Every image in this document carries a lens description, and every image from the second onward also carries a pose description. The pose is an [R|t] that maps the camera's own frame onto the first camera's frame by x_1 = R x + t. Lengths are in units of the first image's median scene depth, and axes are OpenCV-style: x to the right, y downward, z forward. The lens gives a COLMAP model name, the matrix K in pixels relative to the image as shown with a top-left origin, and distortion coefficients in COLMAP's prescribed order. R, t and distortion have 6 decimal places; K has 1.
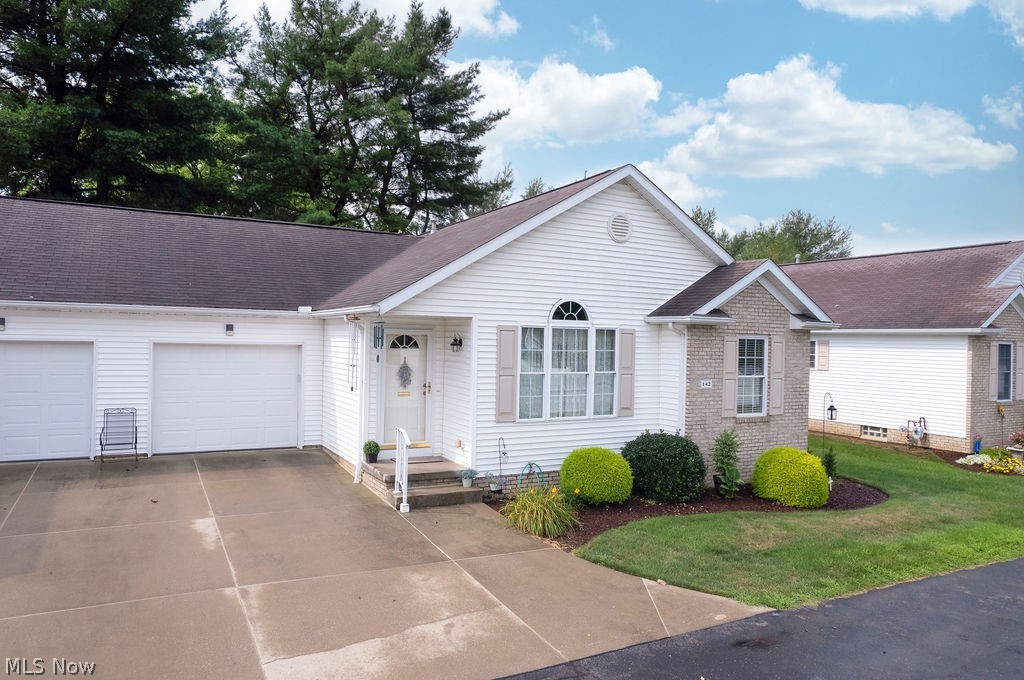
lens RADIAL K [[673.6, 0, 517.4], [0, 673.6, 335.7], [0, 0, 1]] dist [-0.044546, 0.006842]
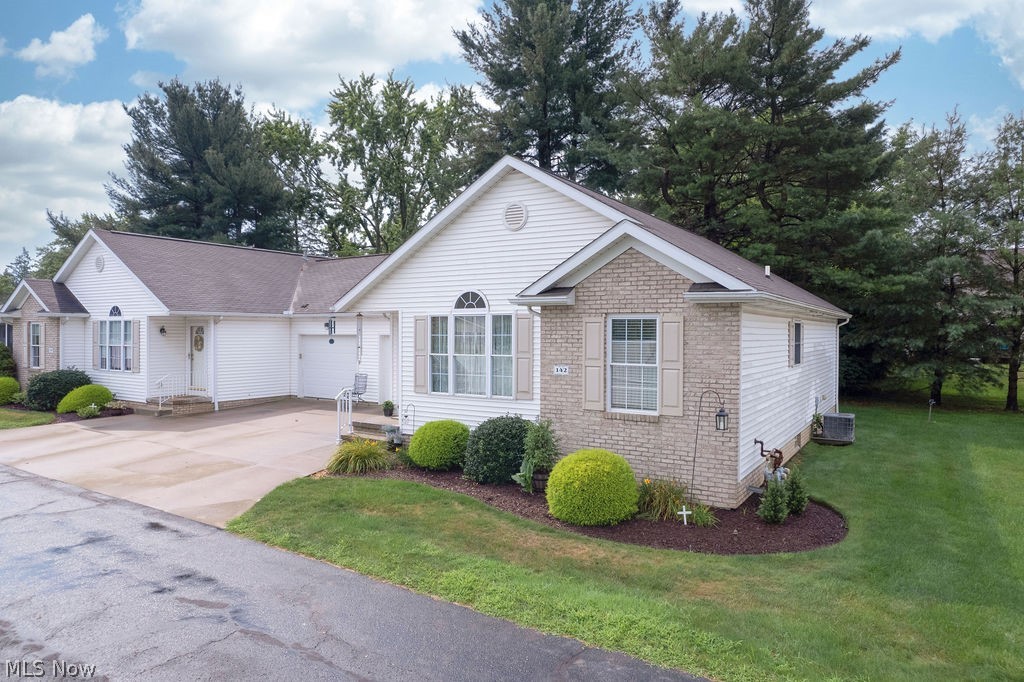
lens RADIAL K [[673.6, 0, 511.1], [0, 673.6, 332.5], [0, 0, 1]] dist [-0.044546, 0.006842]
pose [[0.476882, -0.019393, -0.878754, 1.107660], [0.017443, 0.999768, -0.012598, 0.032892], [0.878794, -0.009320, 0.477109, 0.524574]]
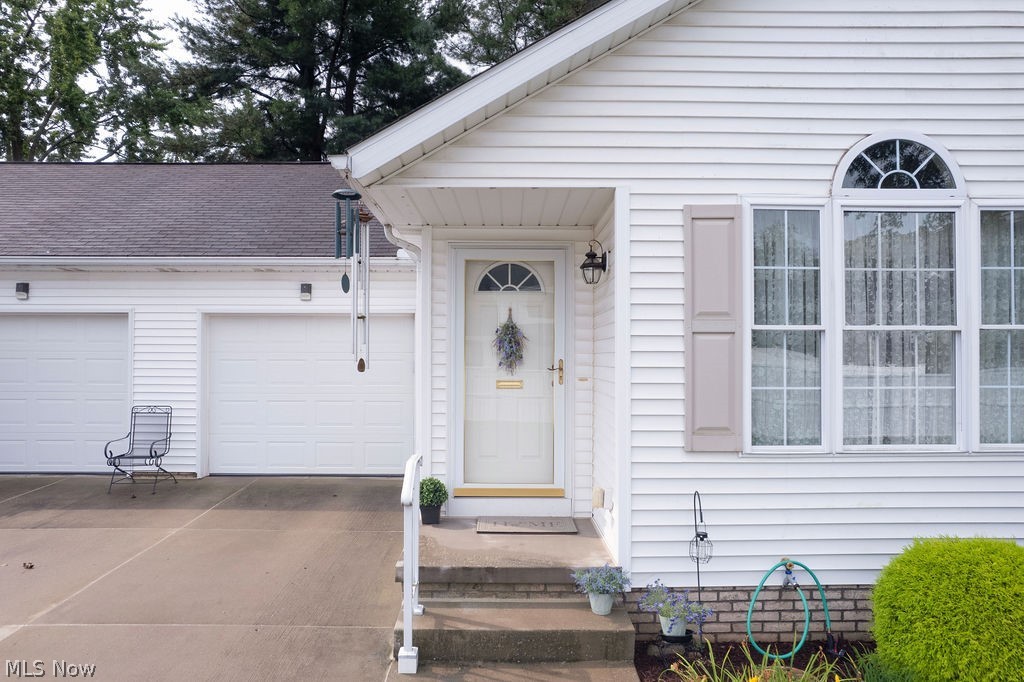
lens RADIAL K [[652.4, 0, 512.1], [0, 652.4, 353.8], [0, 0, 1]] dist [-0.027671, 0.008346]
pose [[0.882404, -0.020670, -0.470039, 0.055827], [0.016840, 0.999782, -0.012352, 0.070371], [0.470192, 0.002983, 0.882559, 0.582205]]
